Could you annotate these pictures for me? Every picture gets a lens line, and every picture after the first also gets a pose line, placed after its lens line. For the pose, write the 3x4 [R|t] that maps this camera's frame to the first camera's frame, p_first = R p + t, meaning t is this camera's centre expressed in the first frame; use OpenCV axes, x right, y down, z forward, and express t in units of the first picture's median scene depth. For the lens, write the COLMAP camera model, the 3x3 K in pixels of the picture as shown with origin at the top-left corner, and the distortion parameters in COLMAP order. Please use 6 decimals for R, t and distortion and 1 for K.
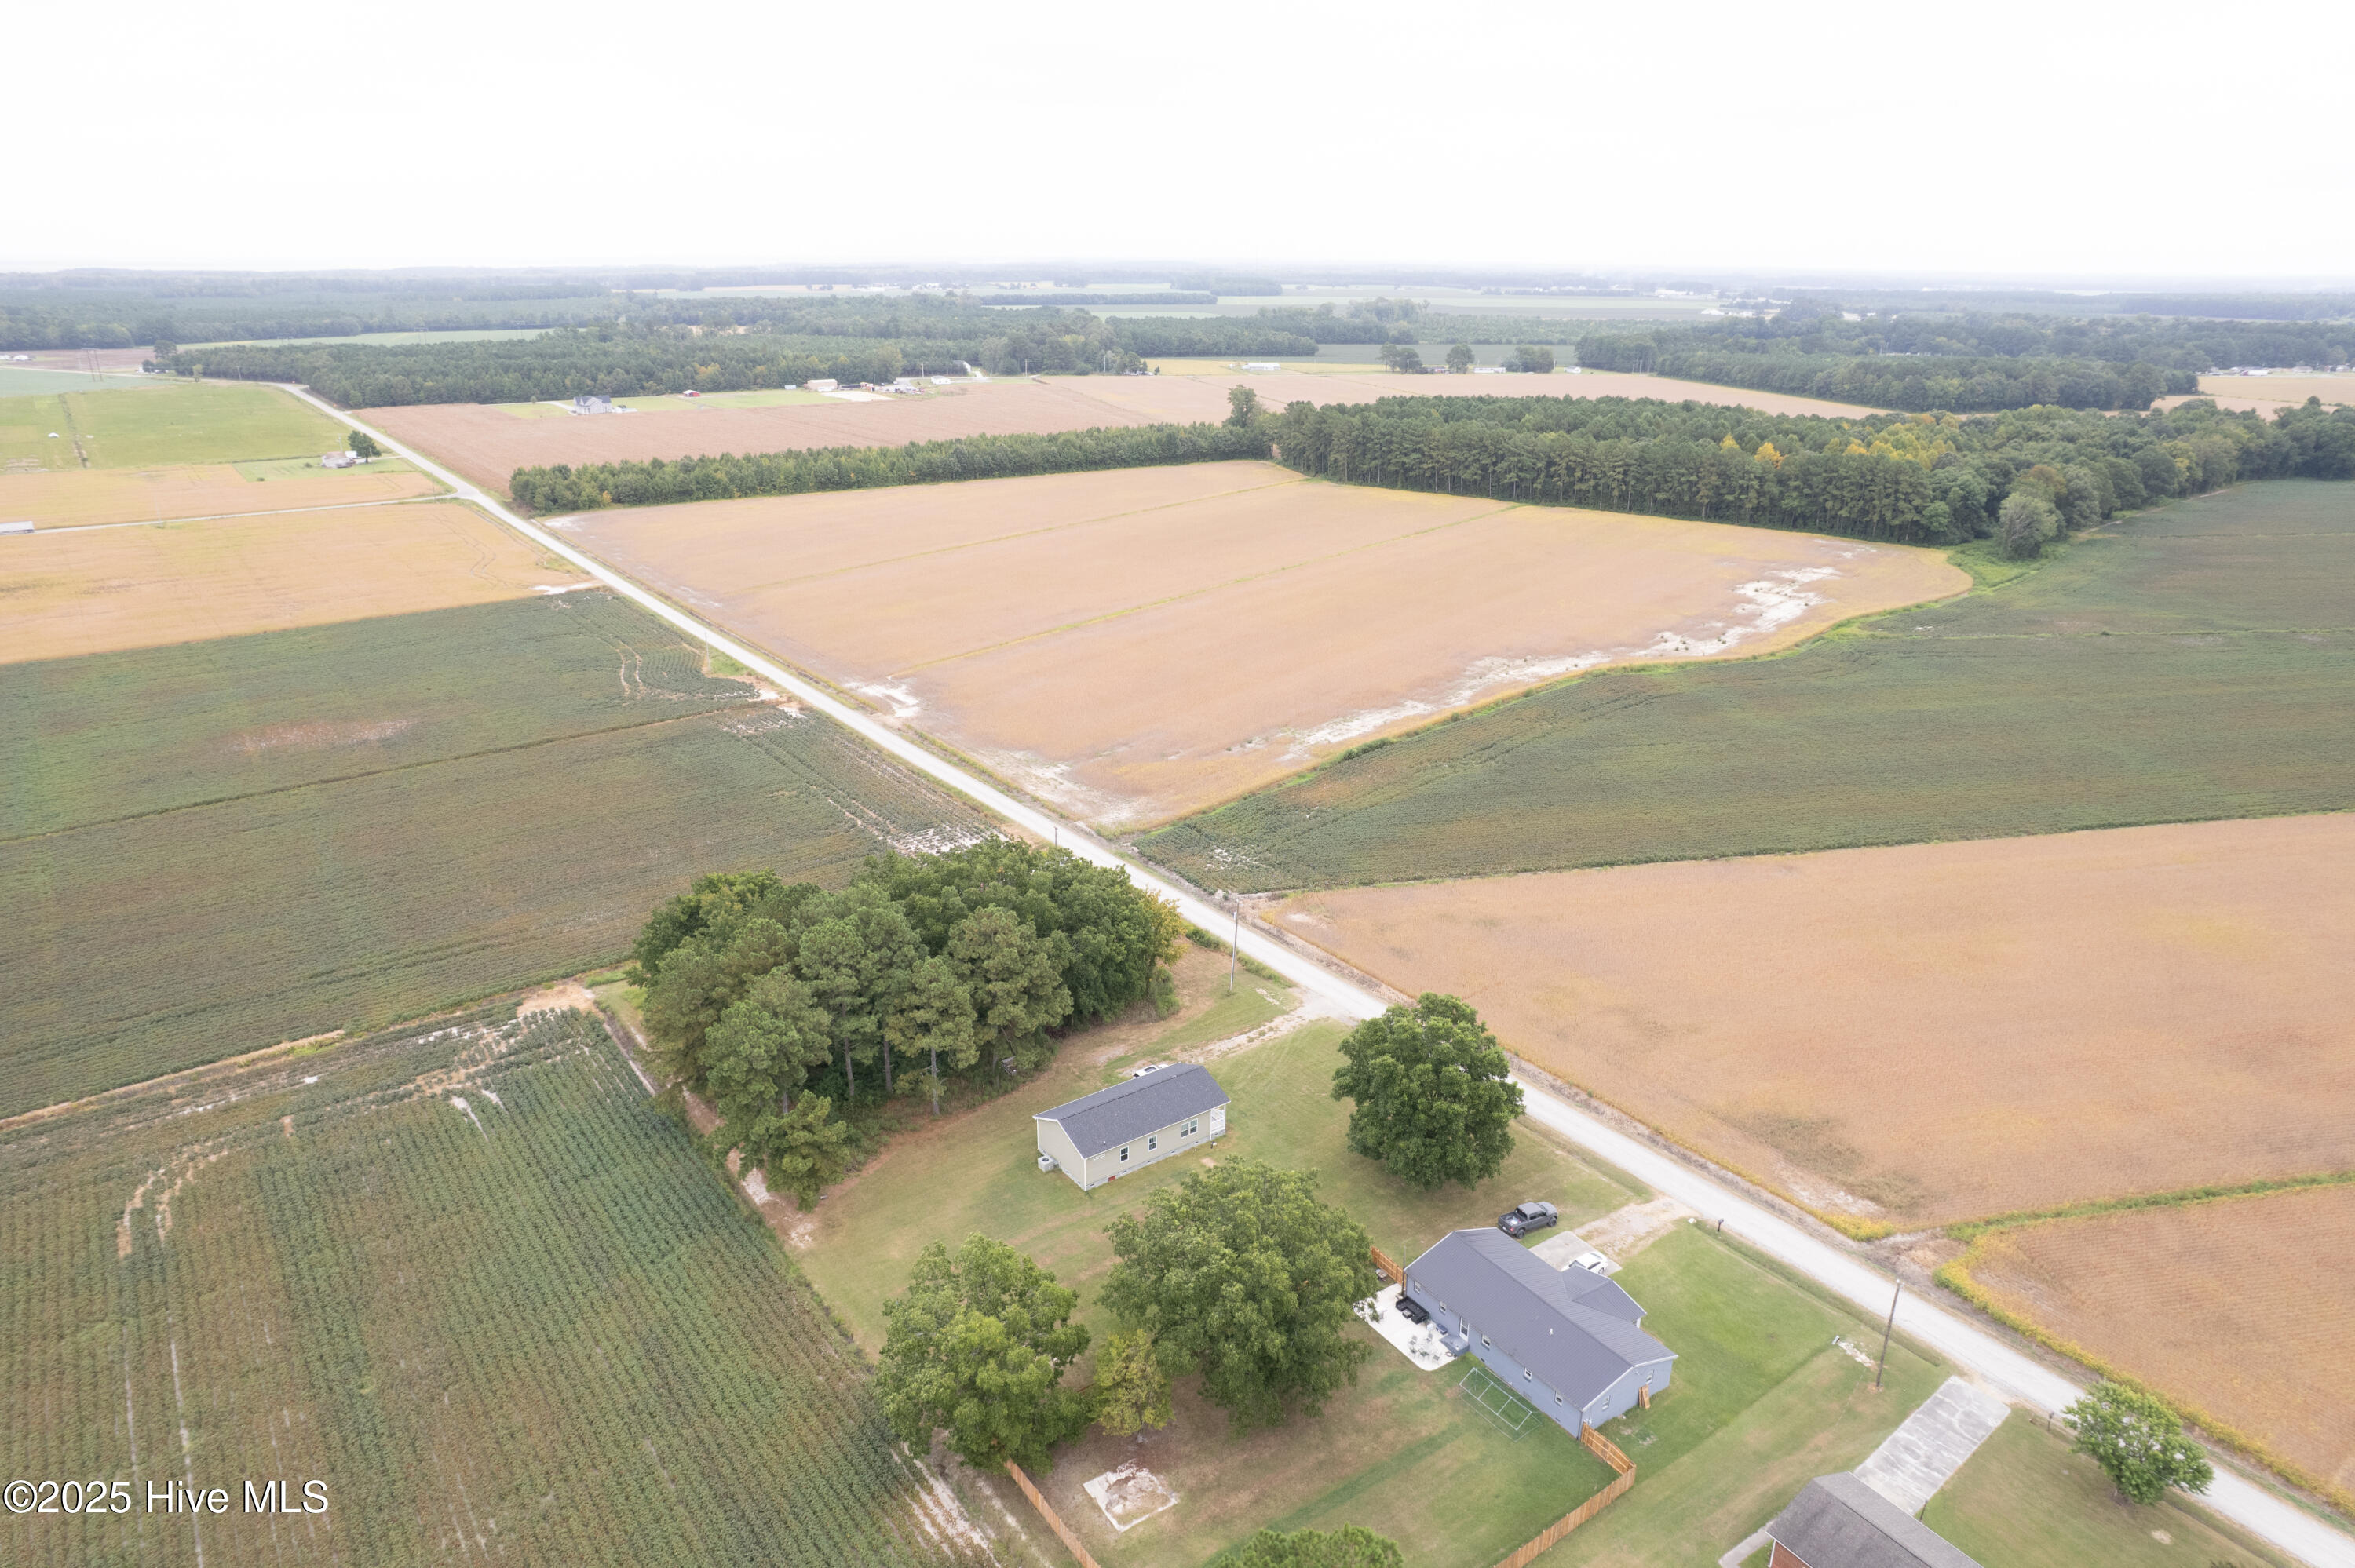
lens RADIAL K [[1524.3, 0, 1177.5], [0, 1524.3, 784.0], [0, 0, 1]] dist [-0.057336, 0.000485]
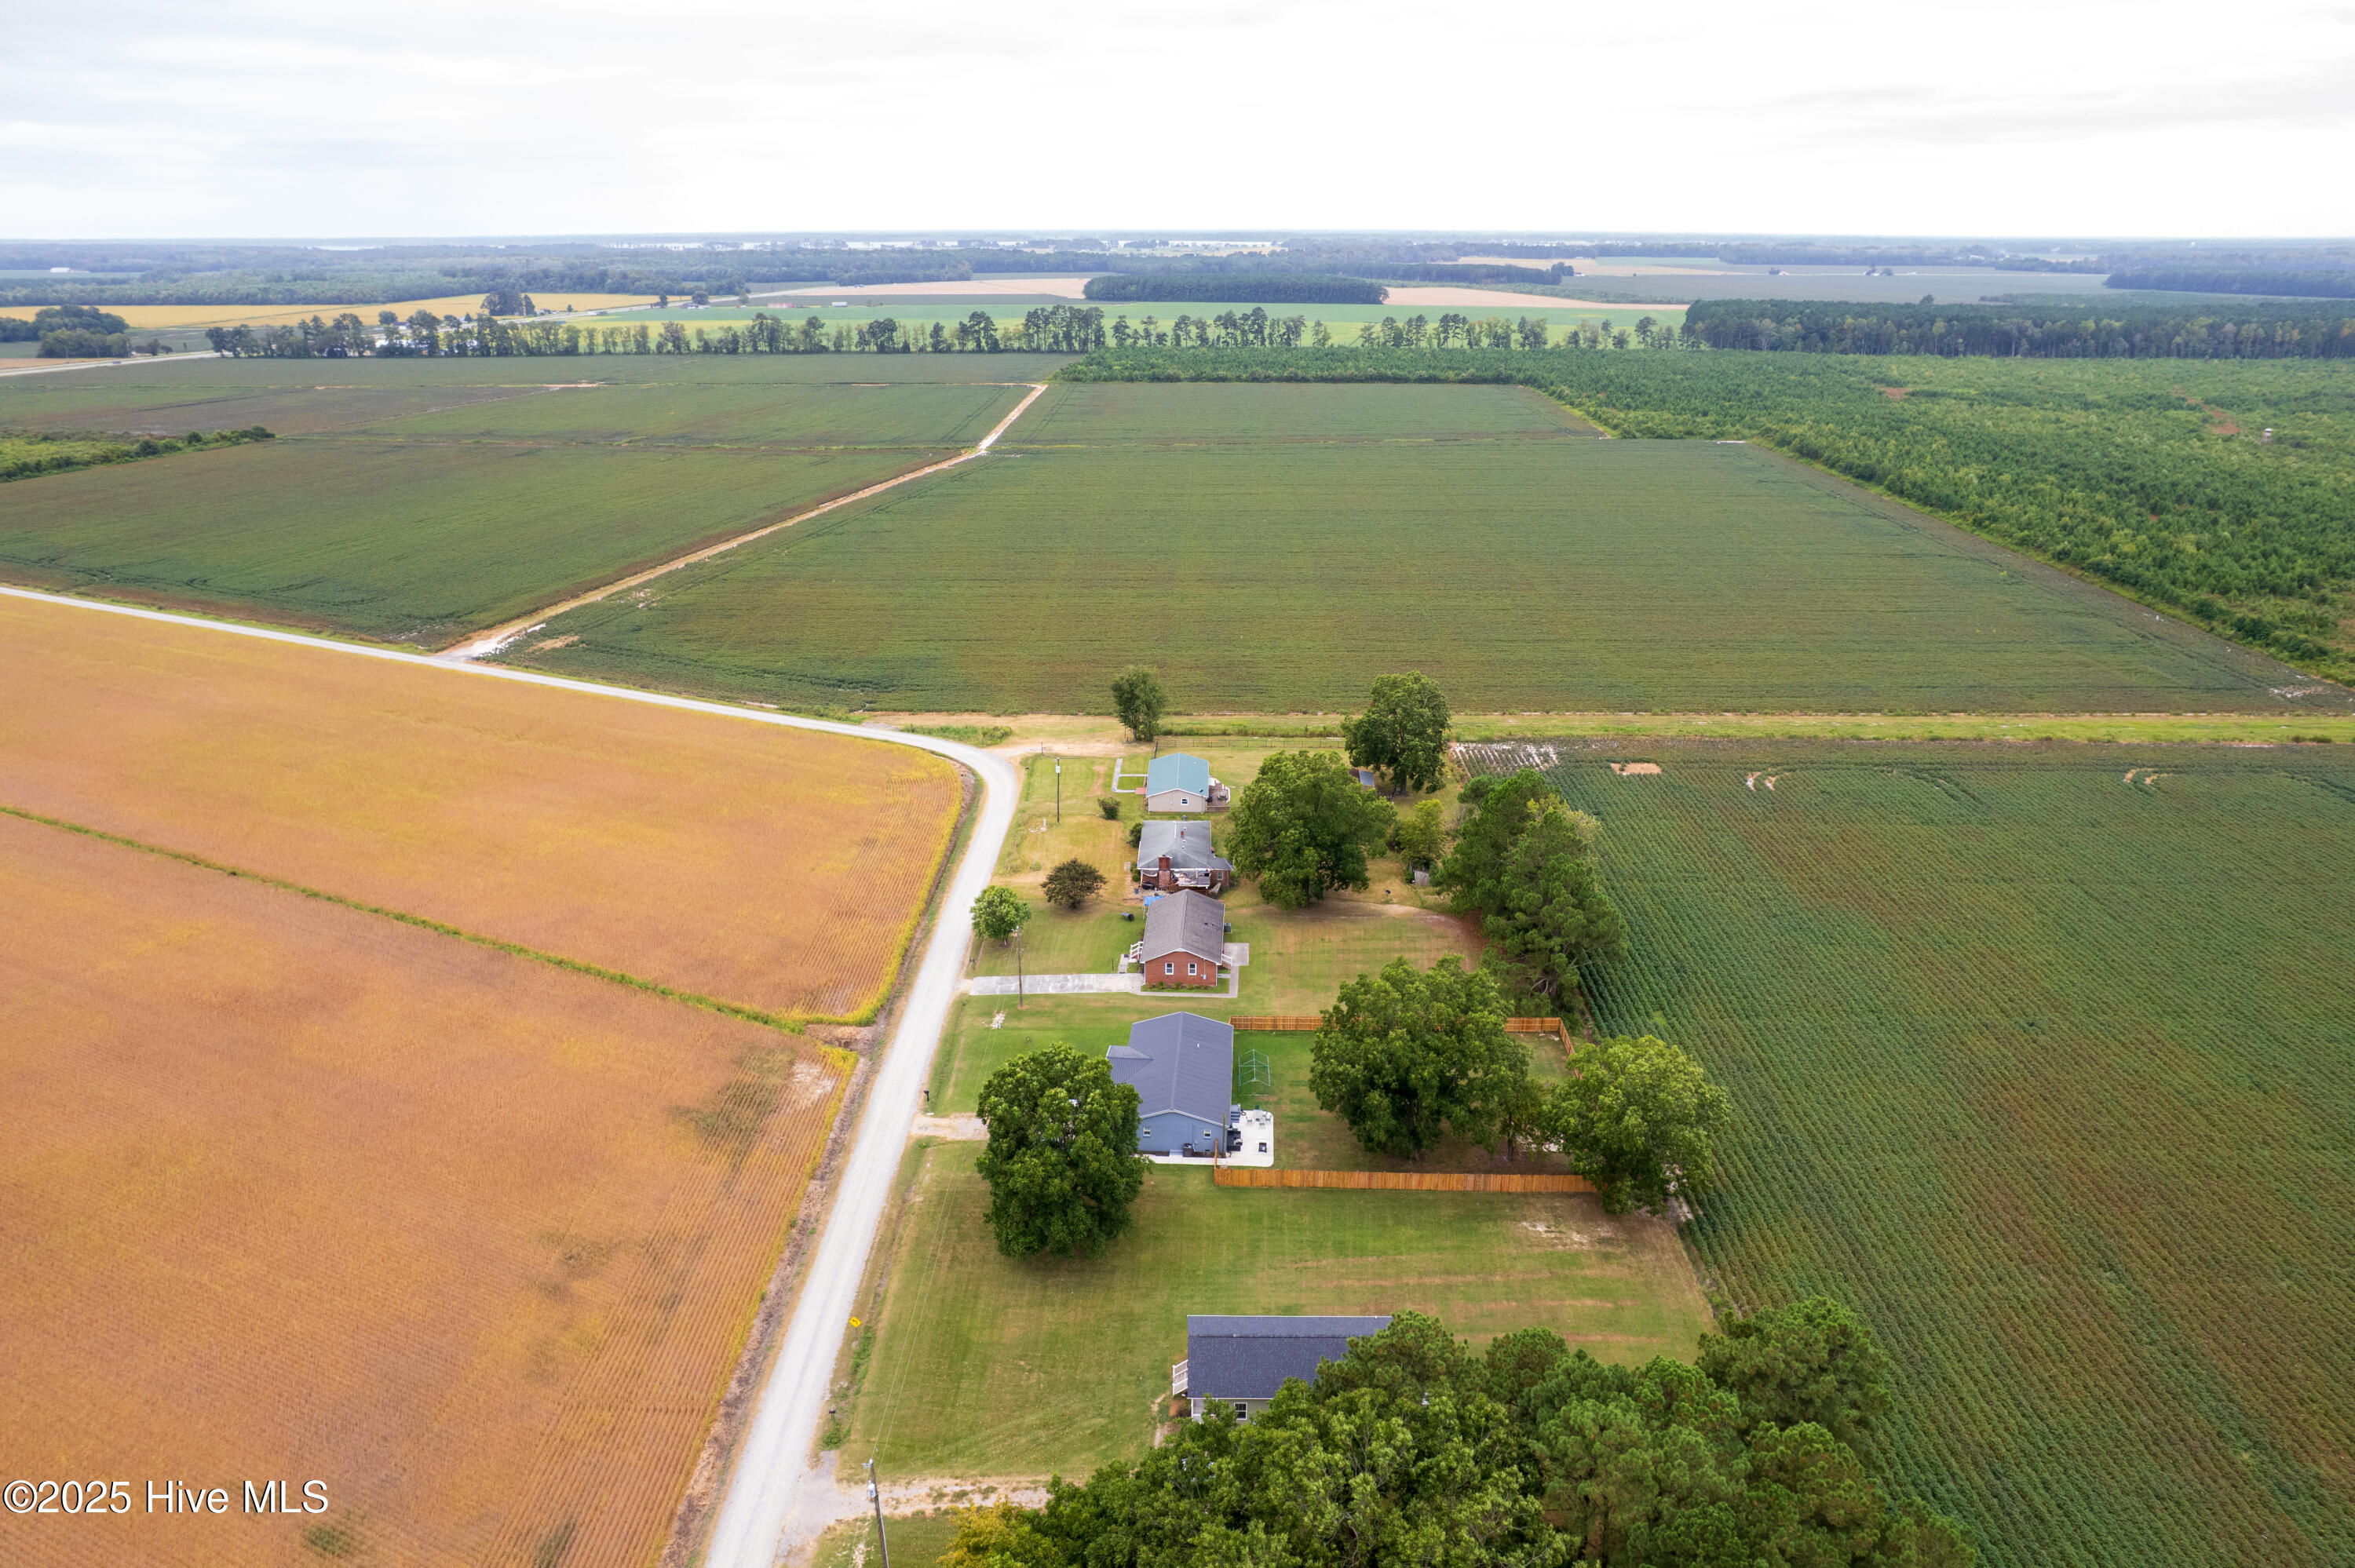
lens RADIAL K [[1545.9, 0, 1197.2], [0, 1545.9, 780.5], [0, 0, 1]] dist [-0.082374, 0.073662]
pose [[-0.807535, -0.206938, 0.552326, -0.206059], [0.190618, 0.794616, 0.576411, -0.275030], [-0.558168, 0.570756, -0.602234, 0.776957]]
